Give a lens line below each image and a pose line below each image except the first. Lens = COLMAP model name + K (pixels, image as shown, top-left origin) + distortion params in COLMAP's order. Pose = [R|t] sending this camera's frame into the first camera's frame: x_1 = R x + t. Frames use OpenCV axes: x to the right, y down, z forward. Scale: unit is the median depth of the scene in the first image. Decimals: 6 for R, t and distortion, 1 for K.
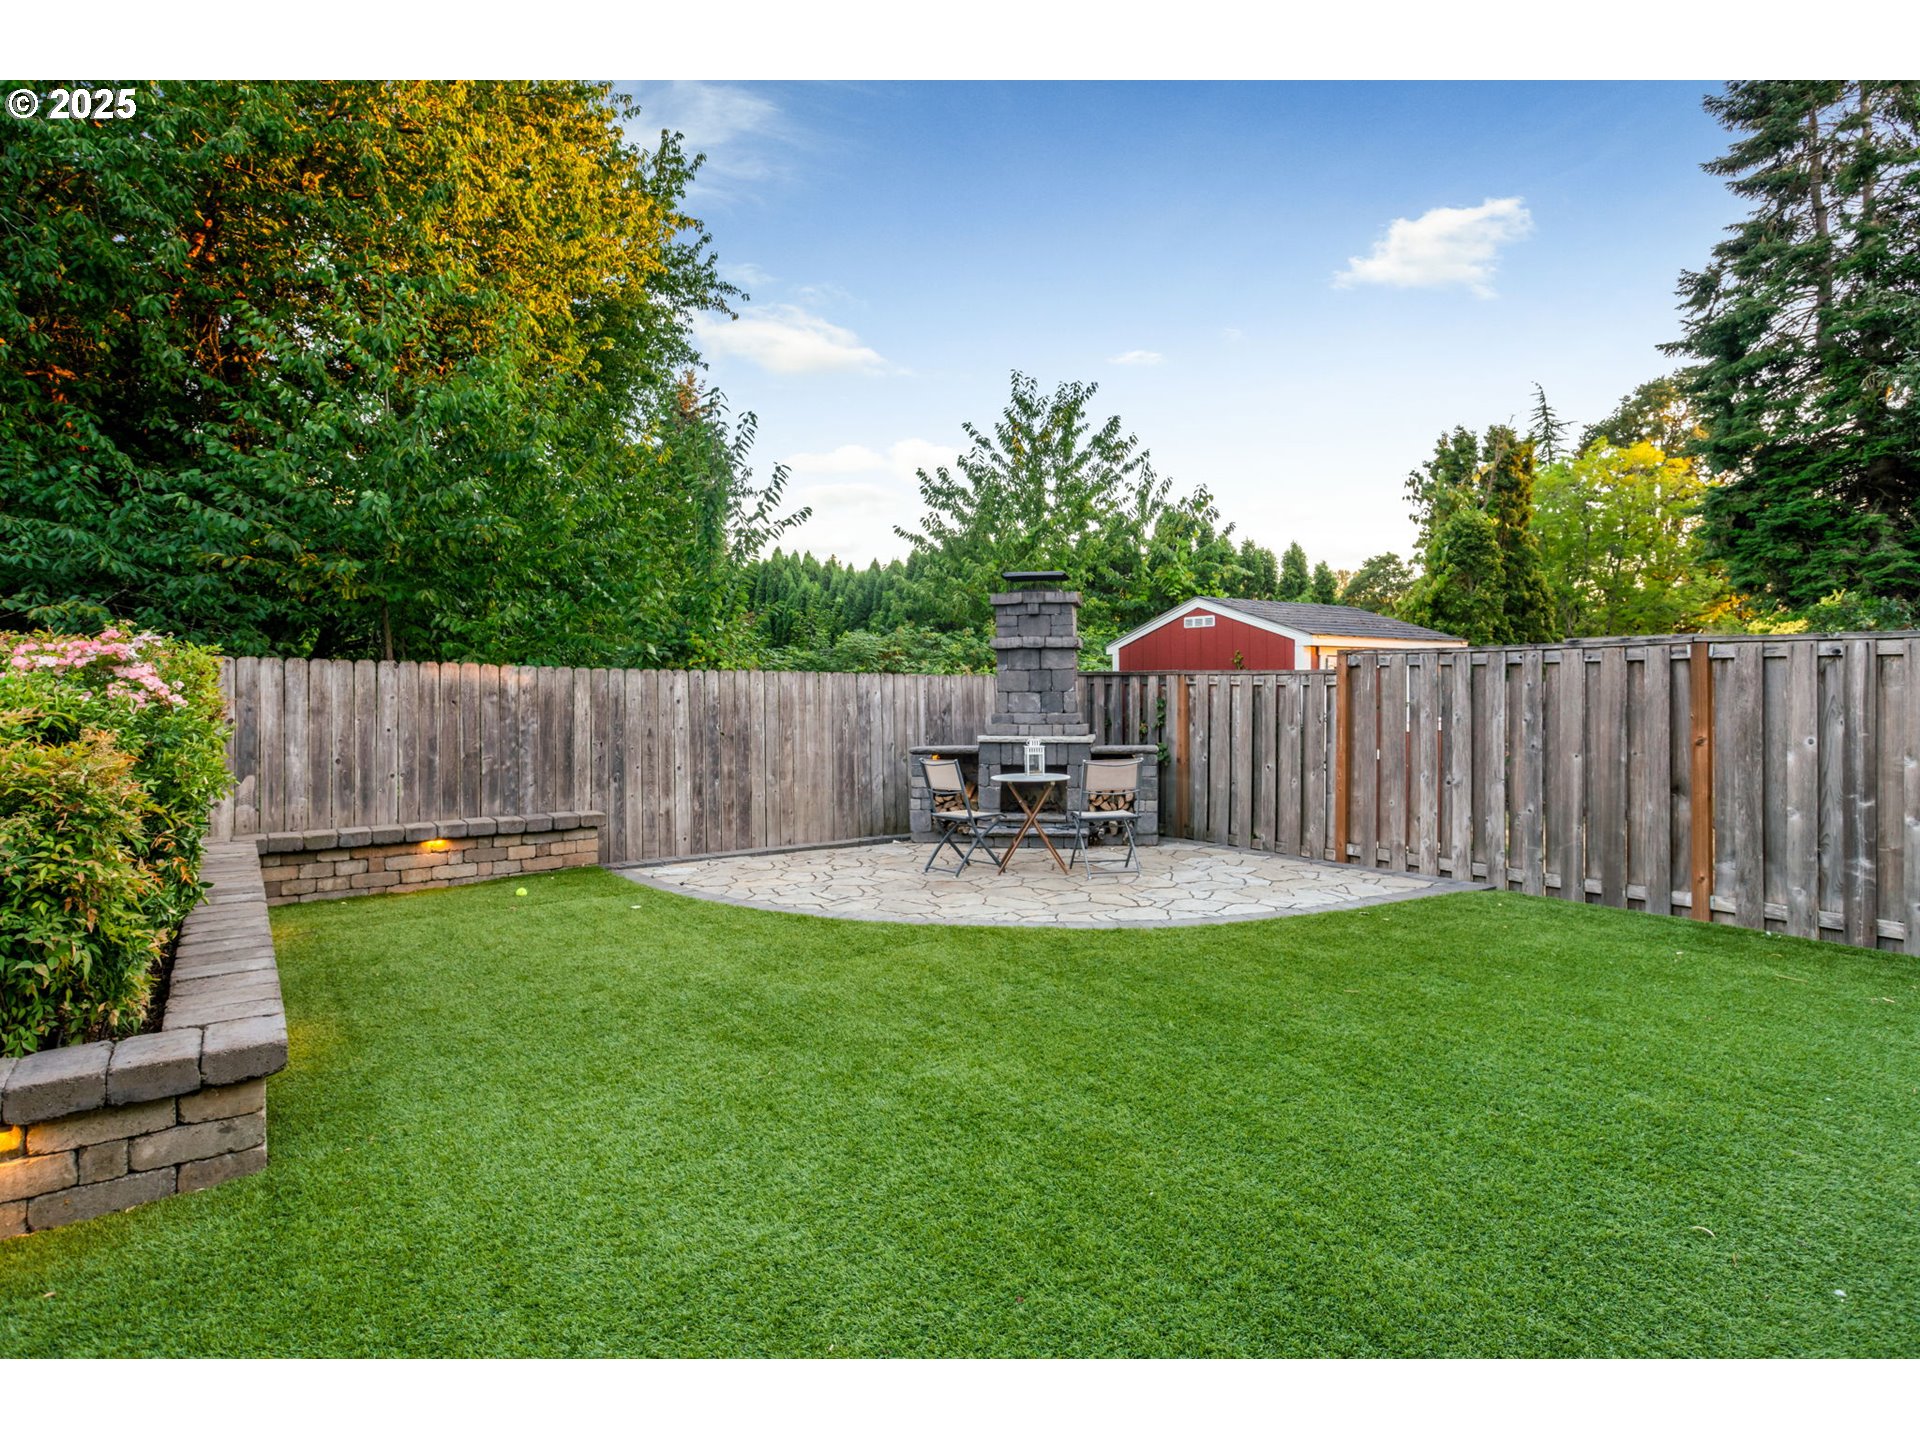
lens RADIAL K [[1007.0, 0, 924.5], [0, 1007.0, 688.0], [0, 0, 1]] dist [0.002437, -0.000534]
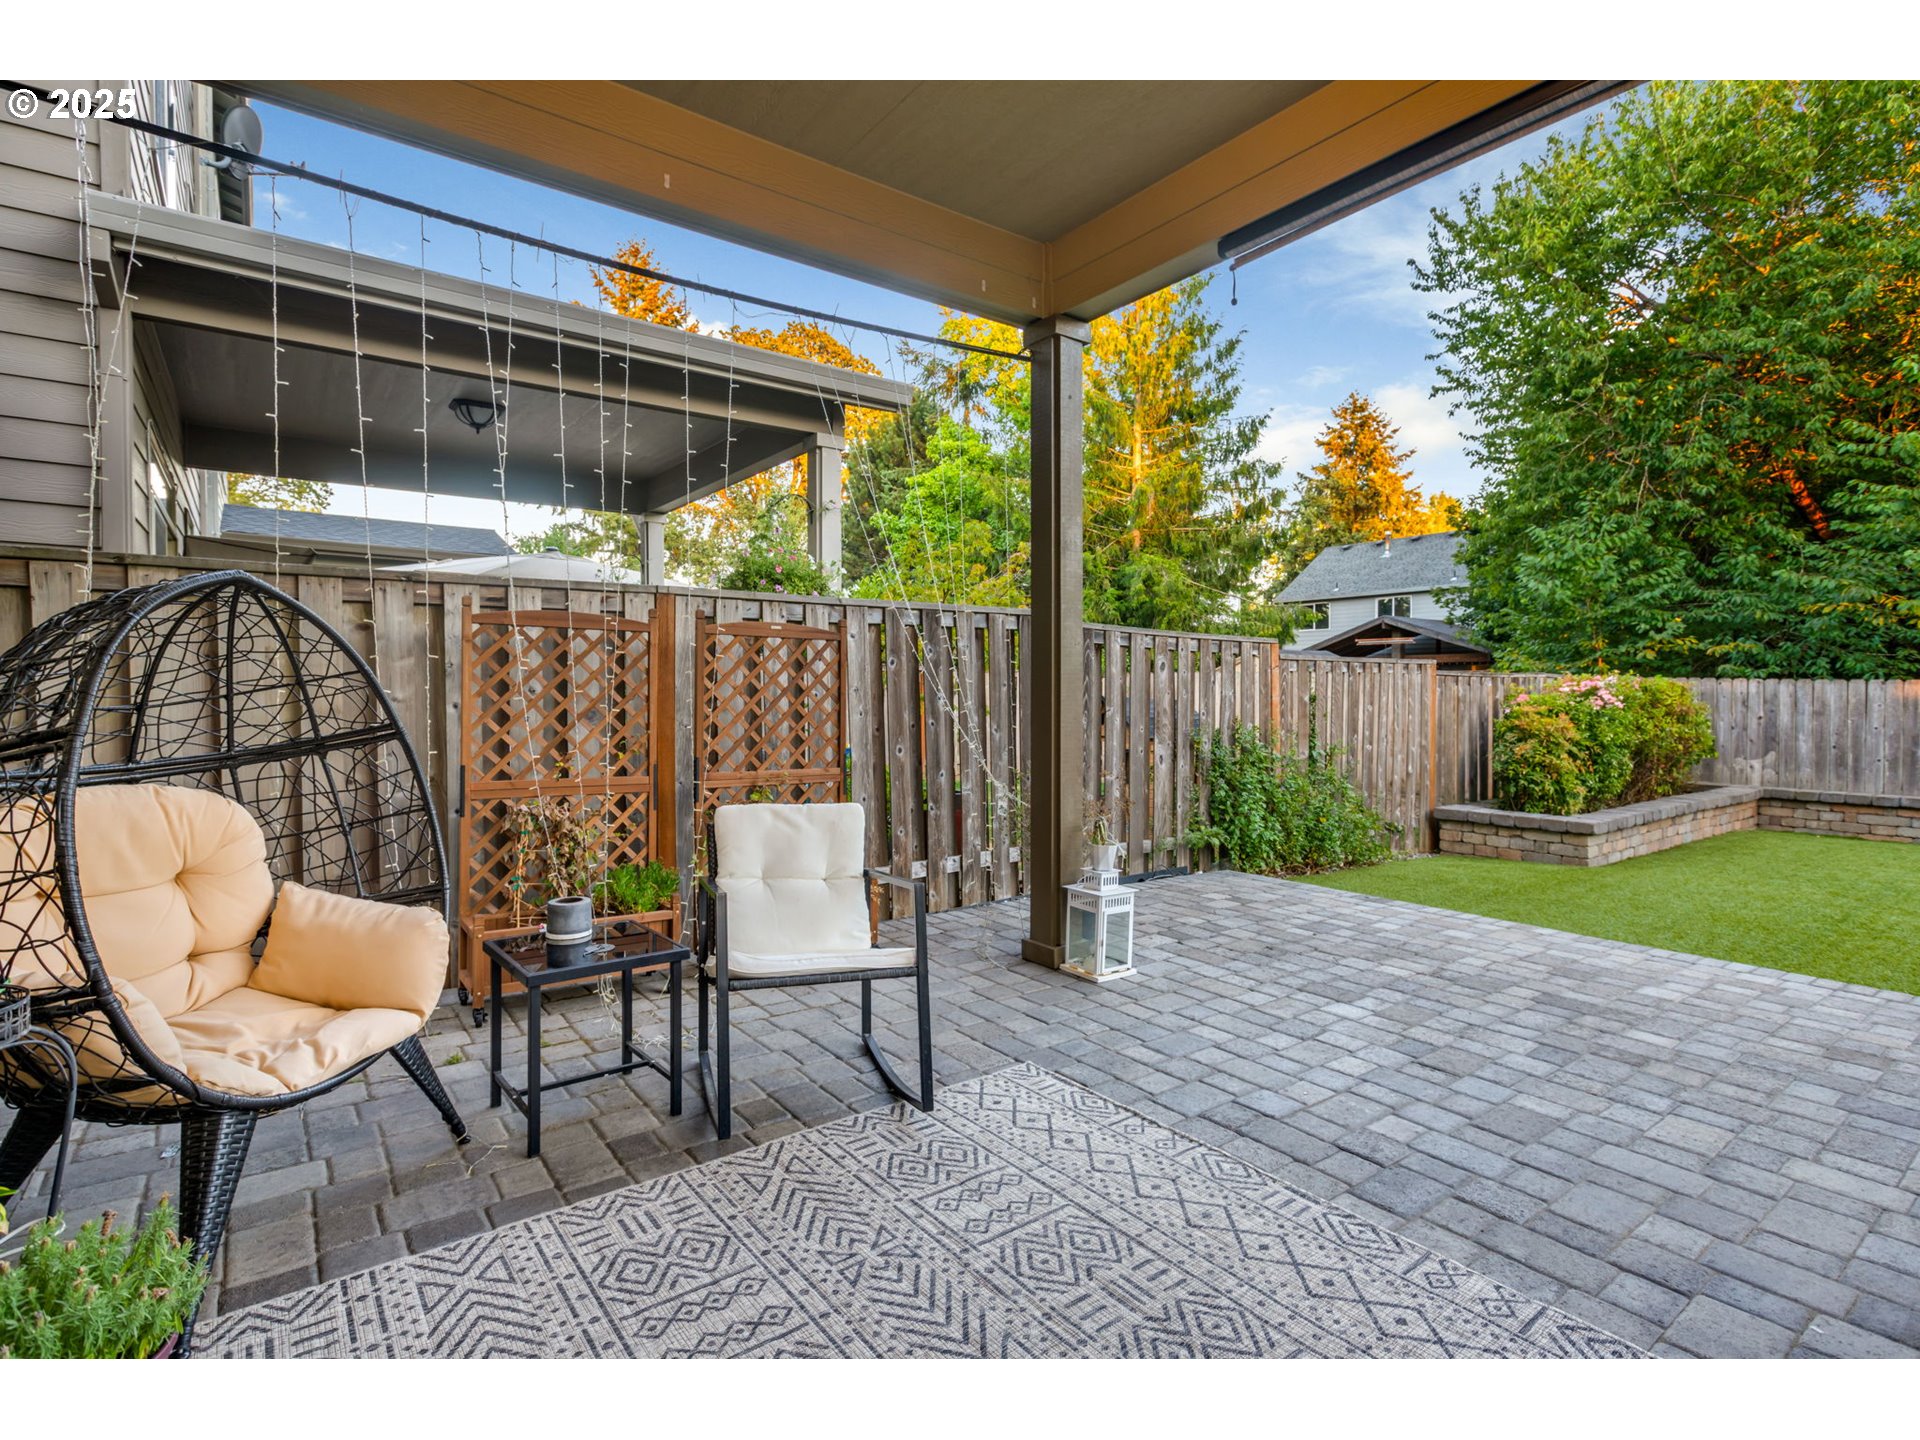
lens RADIAL K [[916.8, 0, 968.6], [0, 916.8, 709.0], [0, 0, 1]] dist [-0.002710, -0.000093]
pose [[0.023767, 0.023218, -0.999448, 0.662052], [-0.003415, 0.999726, 0.023143, -0.010033], [0.999712, 0.002863, 0.023840, -0.287212]]
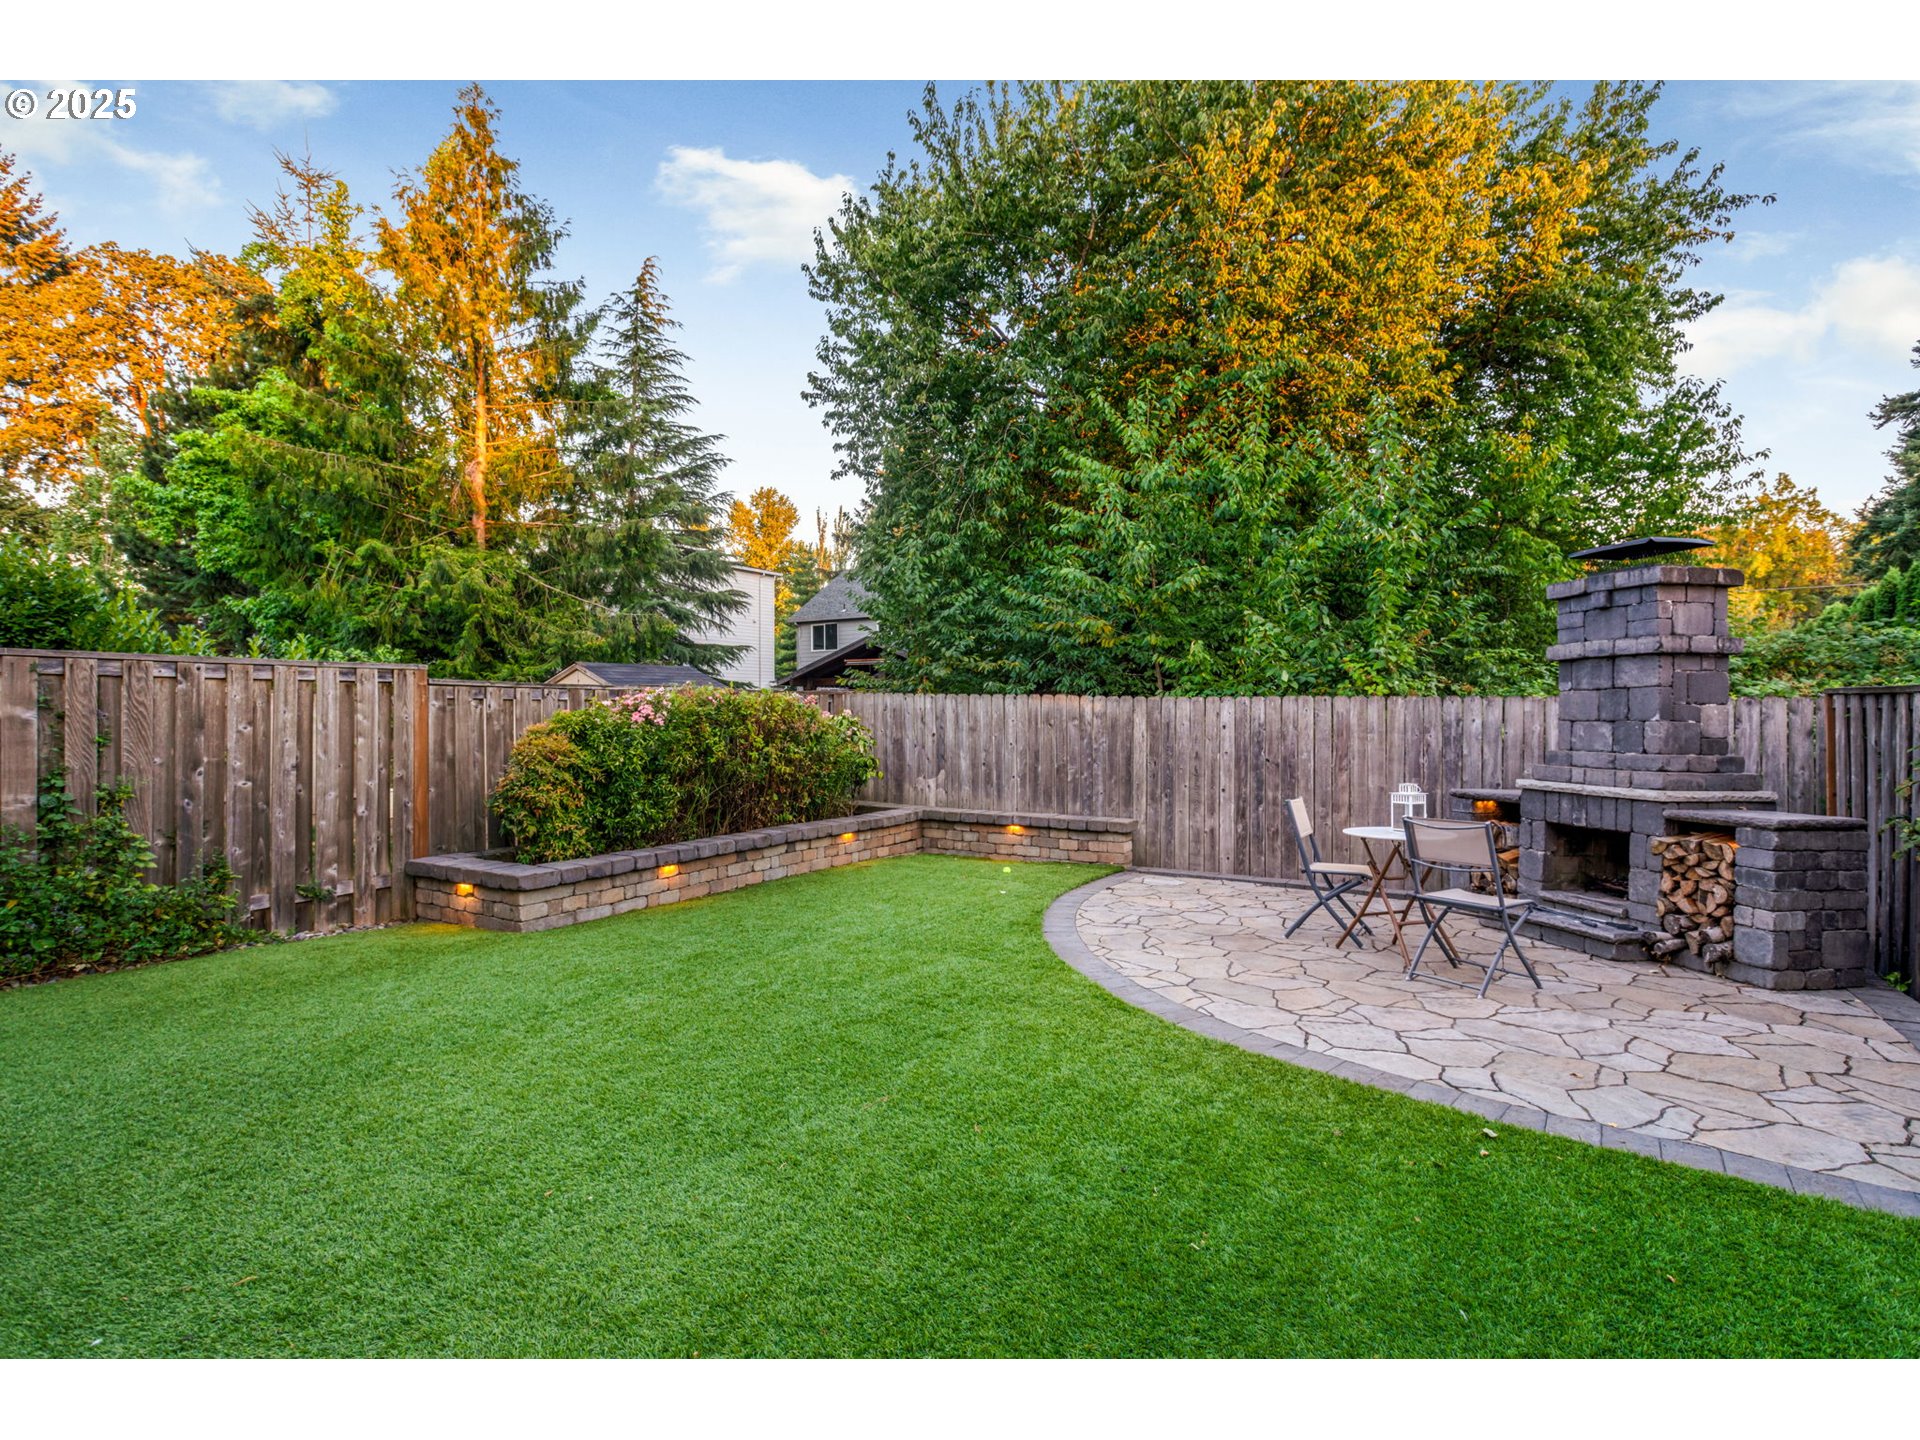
lens RADIAL K [[916.8, 0, 968.6], [0, 916.8, 709.0], [0, 0, 1]] dist [-0.002710, -0.000093]
pose [[0.403749, -0.002631, -0.914866, 0.551613], [0.000883, 0.999997, -0.002486, -0.003268], [0.914869, 0.000196, 0.403750, 0.390049]]
